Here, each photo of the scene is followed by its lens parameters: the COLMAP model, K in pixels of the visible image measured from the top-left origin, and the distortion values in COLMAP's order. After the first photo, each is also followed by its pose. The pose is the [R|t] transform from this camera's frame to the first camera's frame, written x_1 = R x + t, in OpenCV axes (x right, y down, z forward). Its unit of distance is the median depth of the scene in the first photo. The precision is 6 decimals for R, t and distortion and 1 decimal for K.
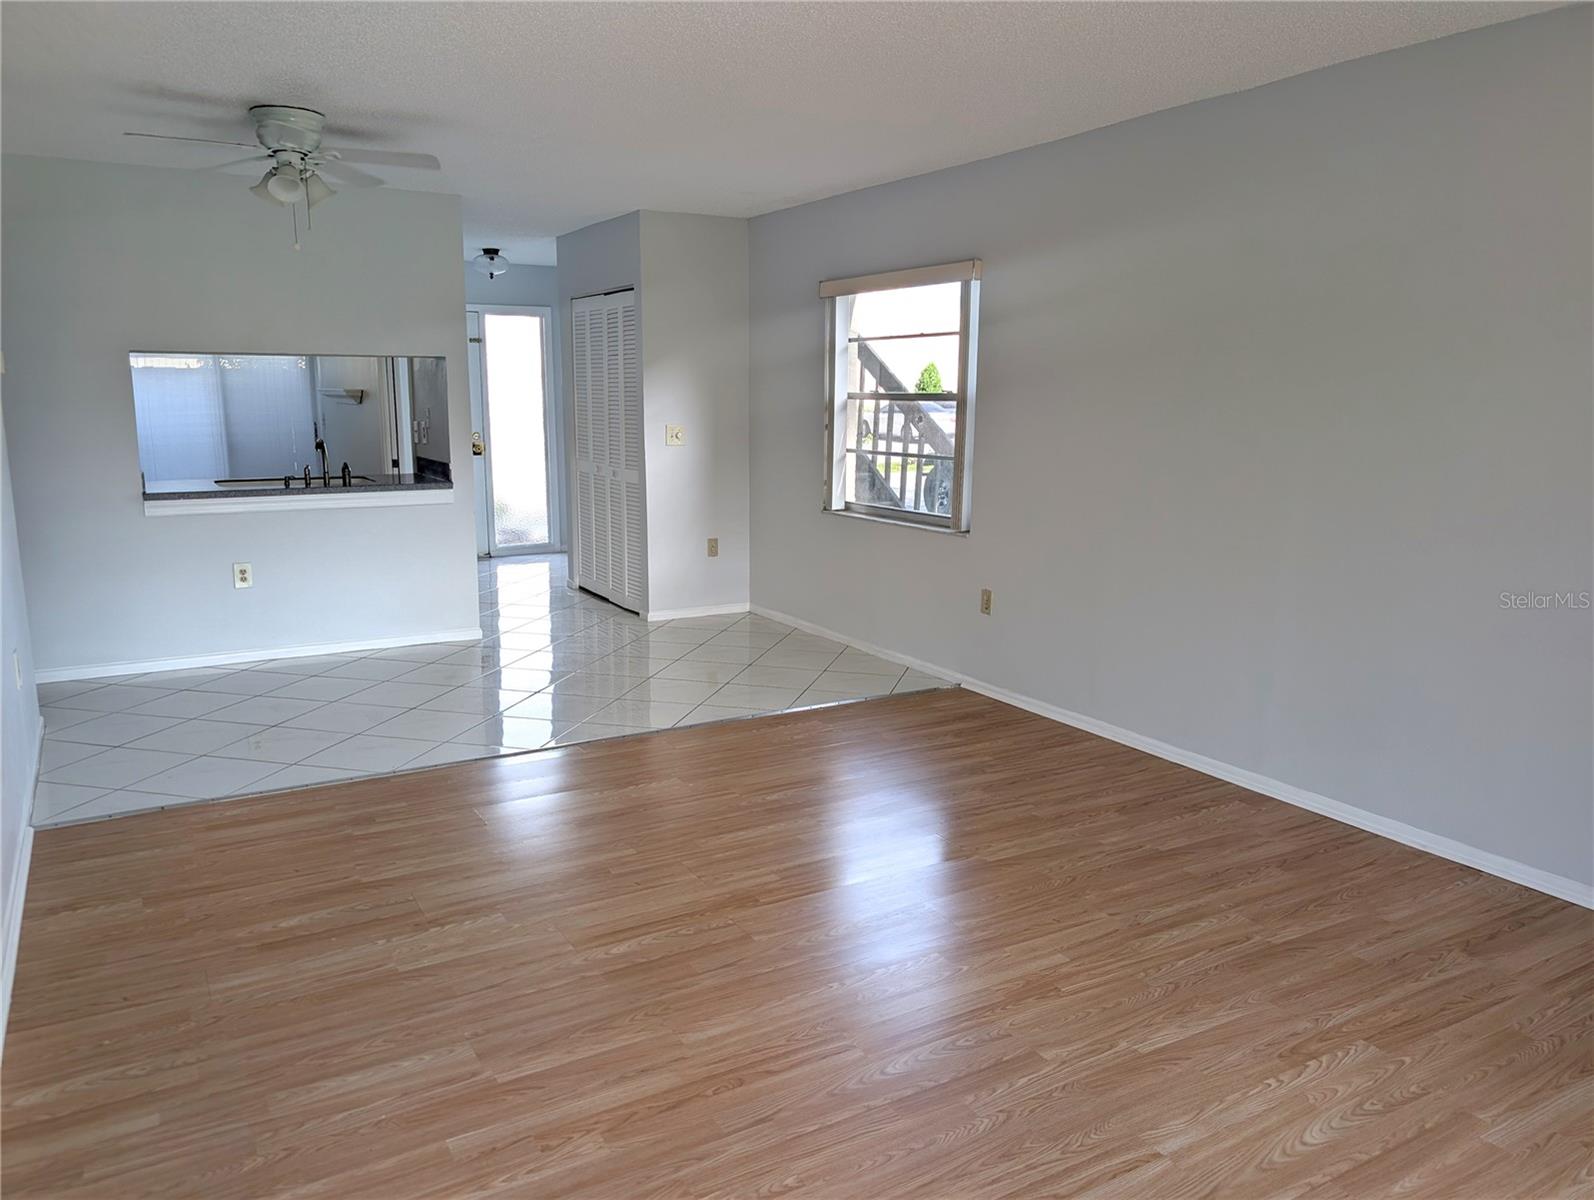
lens RADIAL K [[1141.9, 0, 796.2], [0, 1141.9, 607.4], [0, 0, 1]] dist [0.048886, -0.053526]
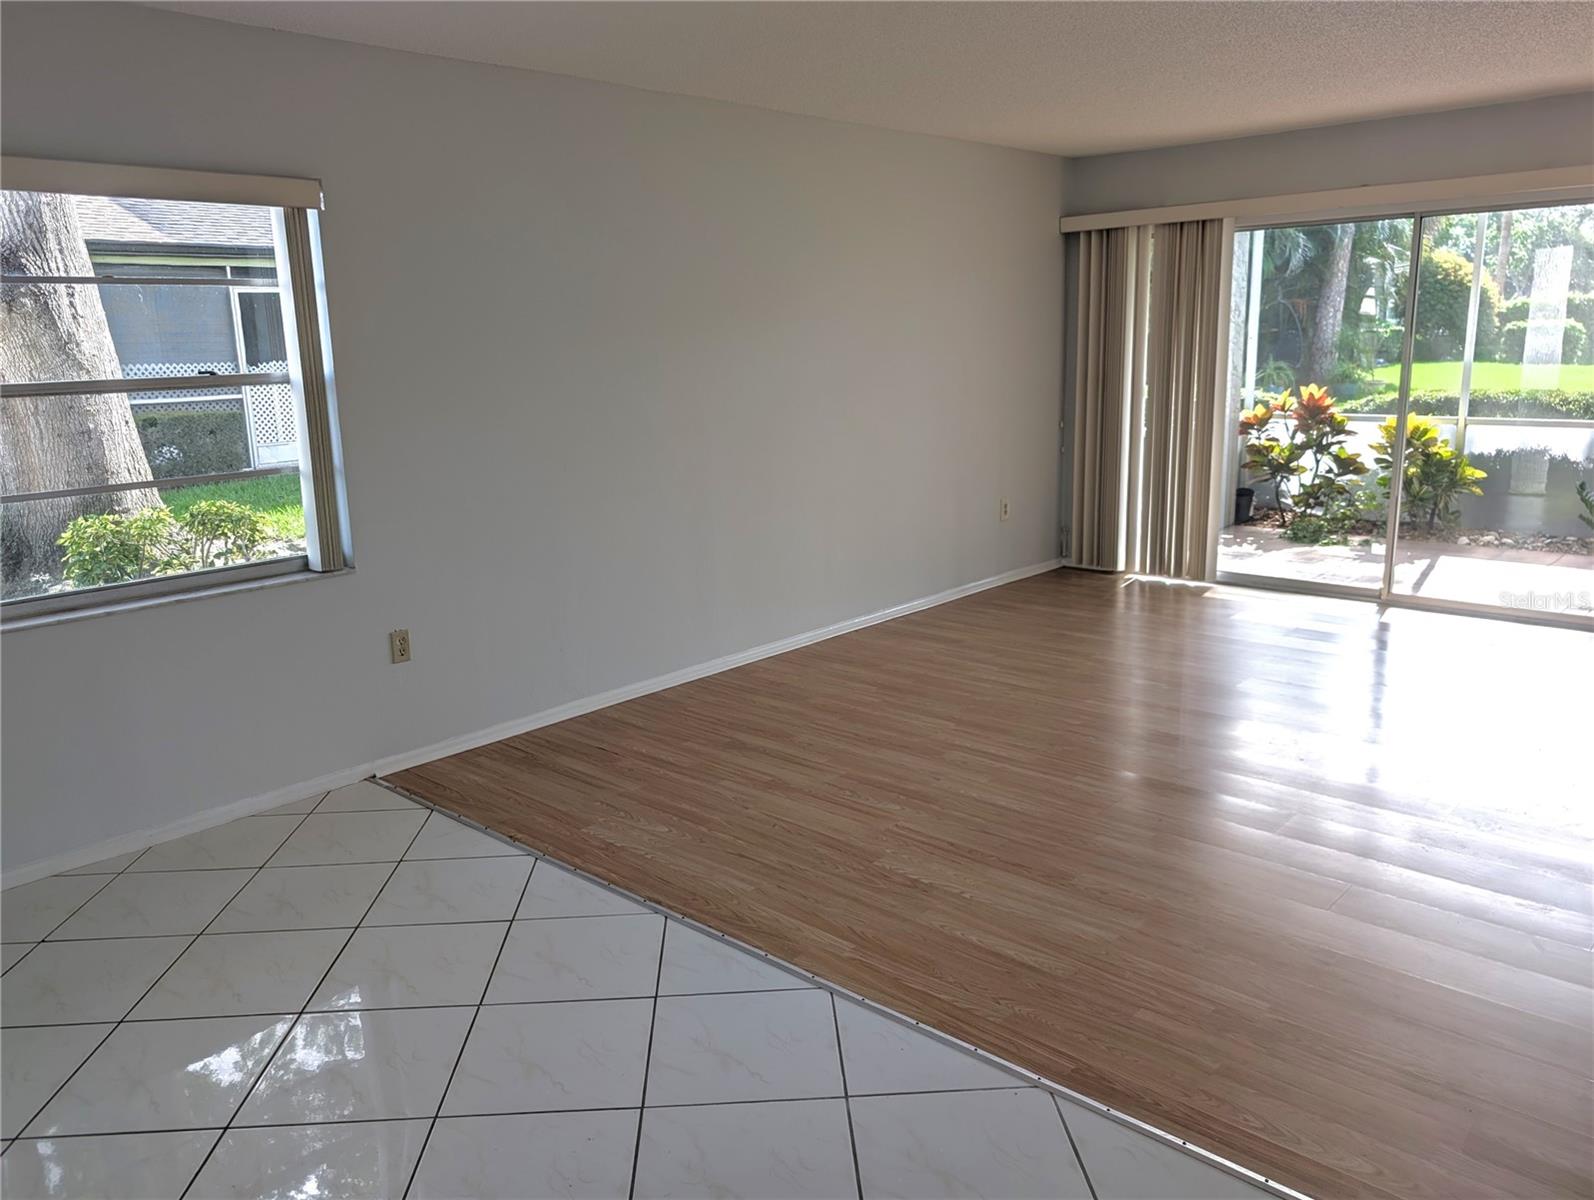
lens RADIAL K [[1147.1, 0, 786.4], [0, 1147.1, 660.3], [0, 0, 1]] dist [0.001794, 0.001458]
pose [[-0.288869, -0.259922, 0.921409, -0.940800], [0.201490, 0.924377, 0.323928, -0.295895], [-0.935925, 0.279228, -0.214652, 1.450742]]
